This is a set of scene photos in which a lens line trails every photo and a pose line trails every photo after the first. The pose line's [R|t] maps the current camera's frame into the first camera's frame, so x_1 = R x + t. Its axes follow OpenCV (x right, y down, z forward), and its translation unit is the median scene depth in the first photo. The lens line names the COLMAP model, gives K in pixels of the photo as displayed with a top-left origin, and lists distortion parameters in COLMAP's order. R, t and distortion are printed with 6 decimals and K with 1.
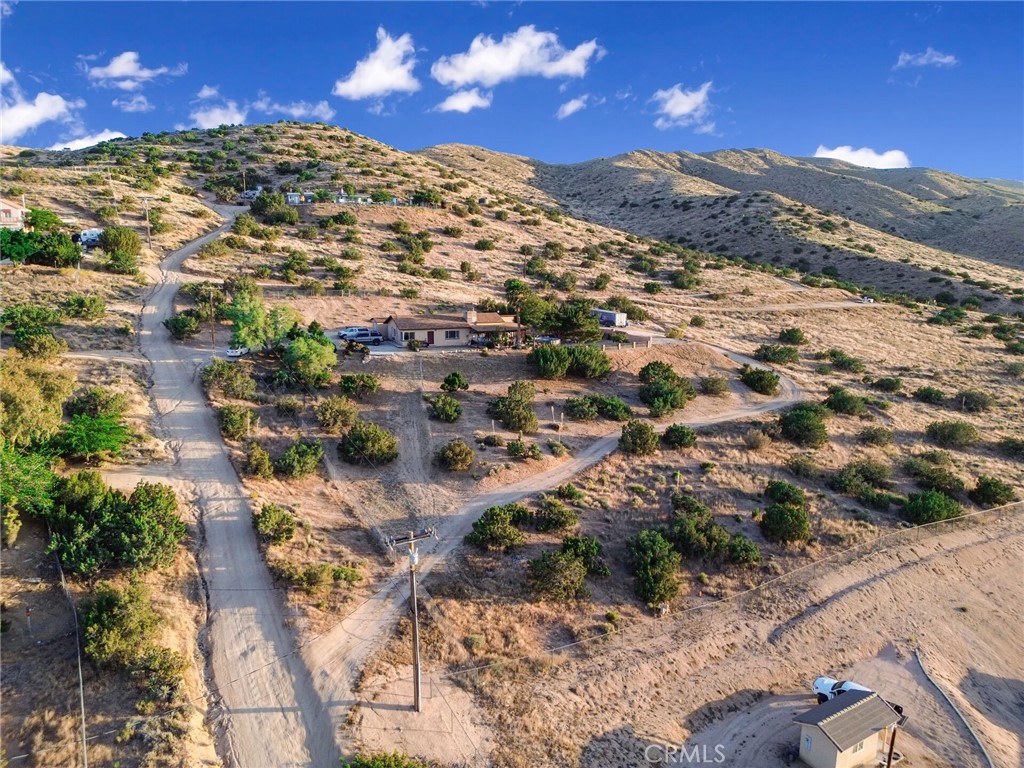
lens RADIAL K [[718.3, 0, 509.1], [0, 718.3, 385.3], [0, 0, 1]] dist [0.088586, -0.098717]
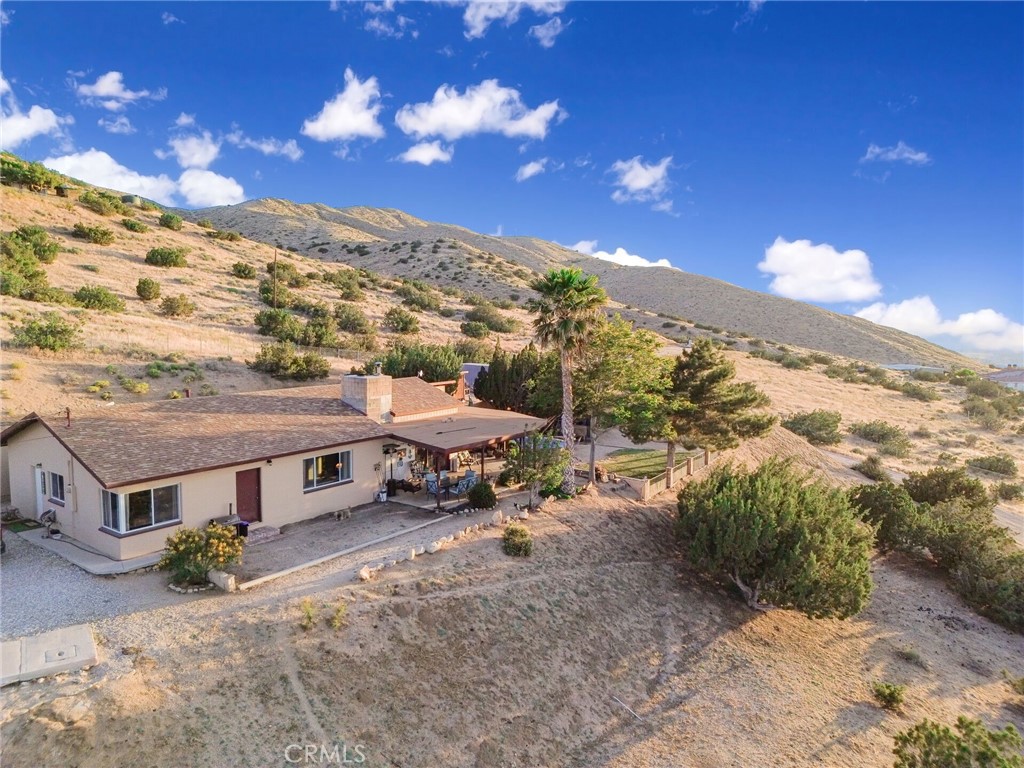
lens RADIAL K [[718.3, 0, 509.1], [0, 718.3, 385.3], [0, 0, 1]] dist [0.088586, -0.098717]
pose [[0.873986, -0.051494, 0.483215, -0.083352], [0.090756, 0.994171, -0.058205, -0.045759], [-0.477401, 0.094725, 0.873565, 0.426063]]
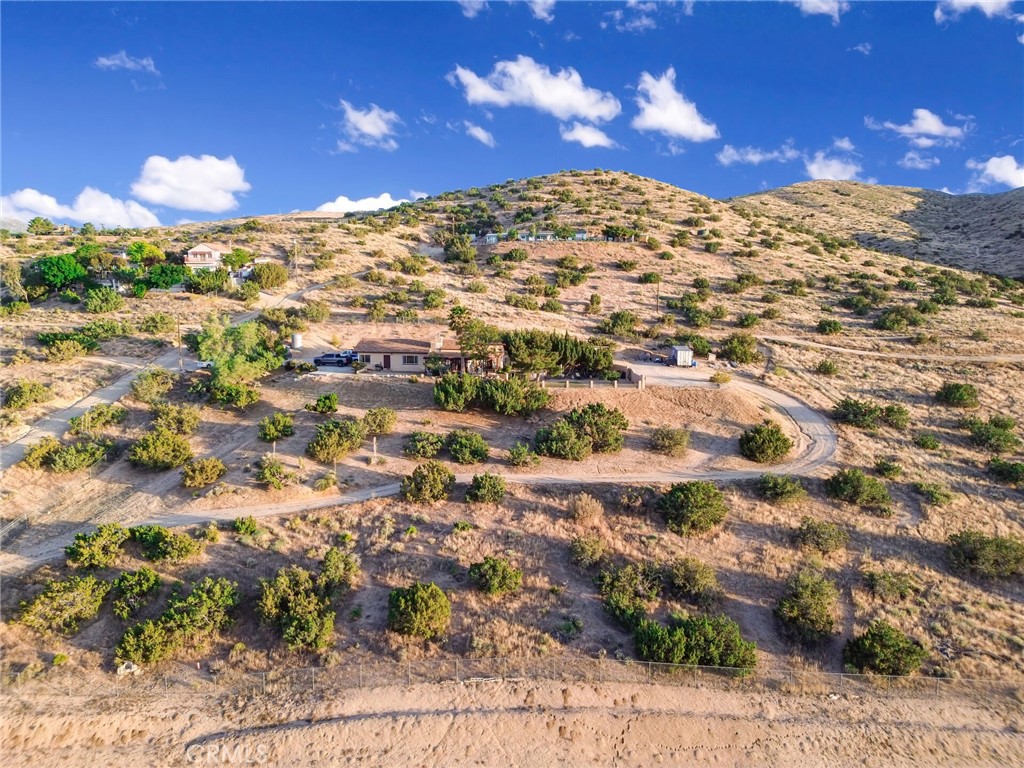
lens RADIAL K [[718.3, 0, 509.1], [0, 718.3, 385.3], [0, 0, 1]] dist [0.088586, -0.098717]
pose [[0.864177, 0.060252, -0.499567, 0.293758], [-0.093067, 0.994815, -0.041009, -0.005793], [0.494506, 0.081932, 0.865304, 0.139533]]
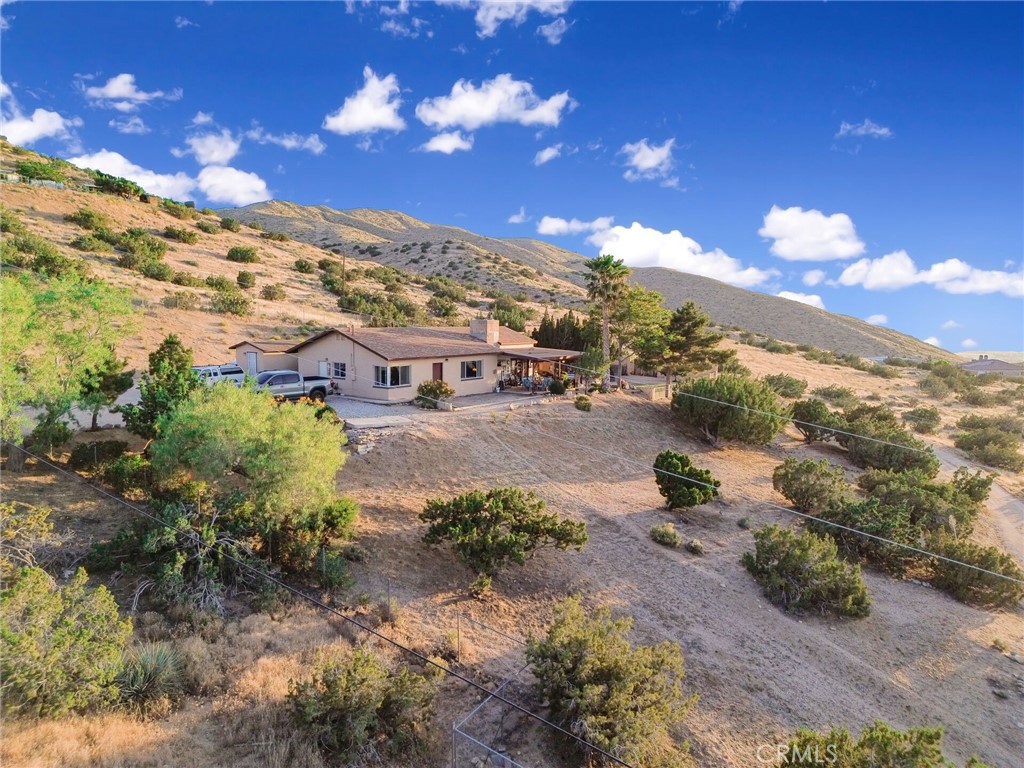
lens RADIAL K [[718.3, 0, 509.1], [0, 718.3, 385.3], [0, 0, 1]] dist [0.088586, -0.098717]
pose [[0.872427, -0.051507, 0.486022, -0.158382], [0.092139, 0.993933, -0.060059, -0.018193], [-0.479980, 0.097179, 0.871880, 0.345161]]
